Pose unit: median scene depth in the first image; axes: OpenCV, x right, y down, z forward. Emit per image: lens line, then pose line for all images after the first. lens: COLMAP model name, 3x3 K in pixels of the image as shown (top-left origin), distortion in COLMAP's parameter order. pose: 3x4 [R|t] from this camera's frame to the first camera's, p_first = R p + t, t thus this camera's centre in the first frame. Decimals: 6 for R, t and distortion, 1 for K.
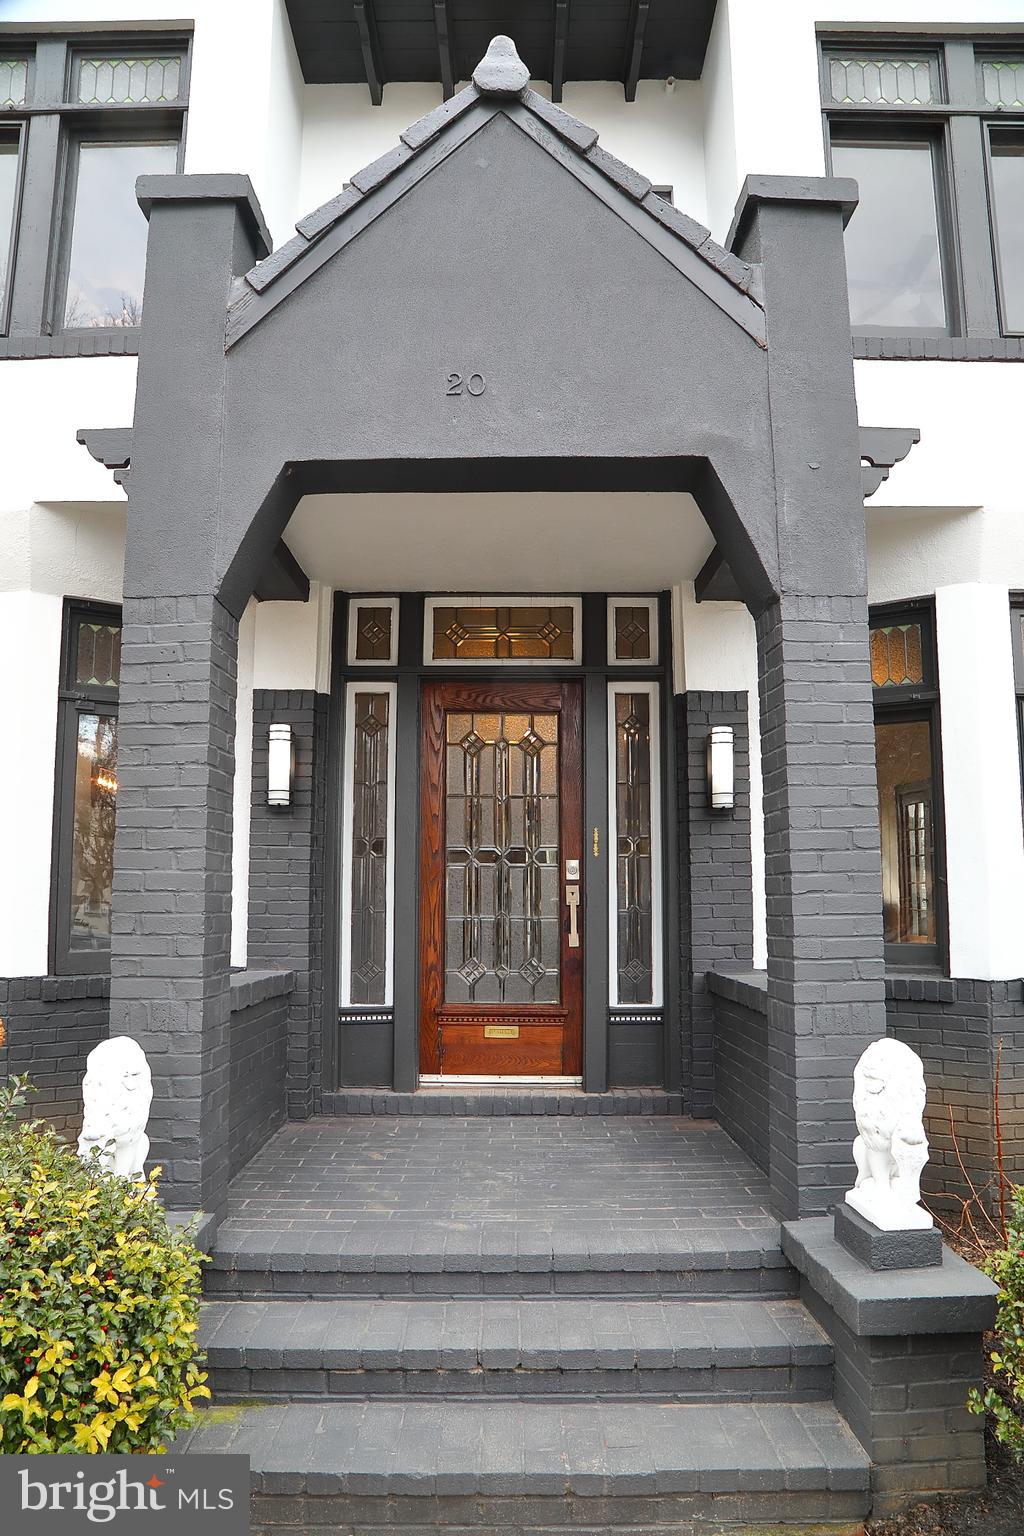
lens RADIAL K [[1064.9, 0, 512.0], [0, 1064.9, 768.0], [0, 0, 1]] dist [-0.128179, 0.073782]
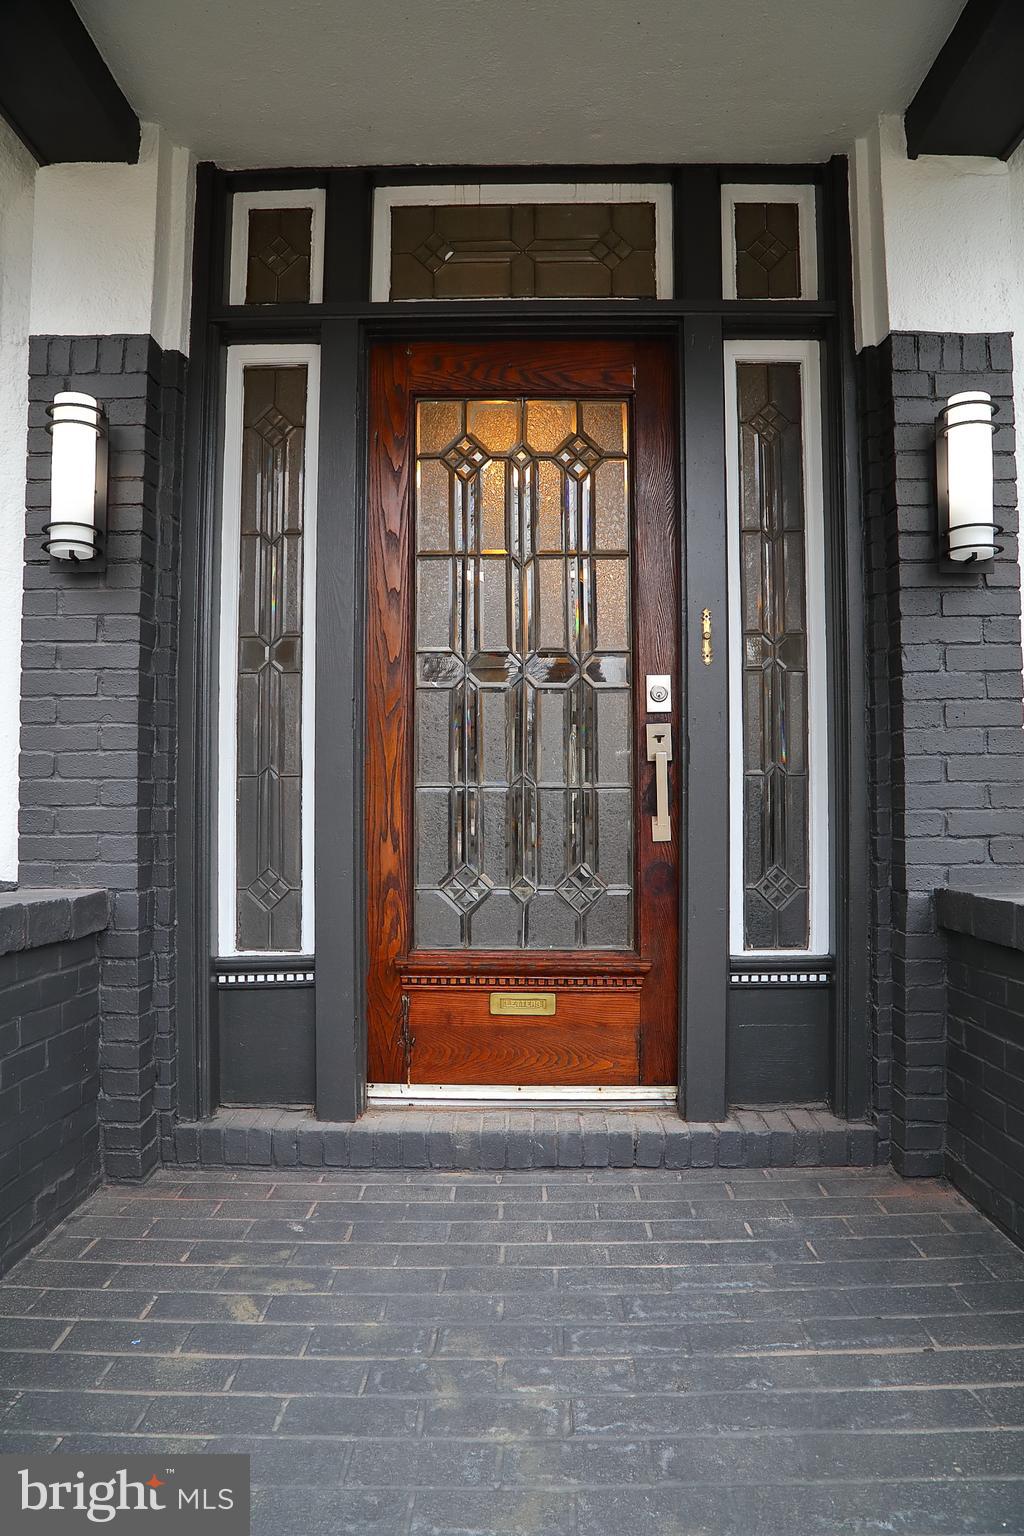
lens RADIAL K [[1064.9, 0, 512.0], [0, 1064.9, 768.0], [0, 0, 1]] dist [-0.128179, 0.073782]
pose [[0.999929, -0.002969, -0.011540, -0.008892], [0.003927, 0.996463, 0.083943, 0.089368], [0.011250, -0.083982, 0.996404, 0.487511]]
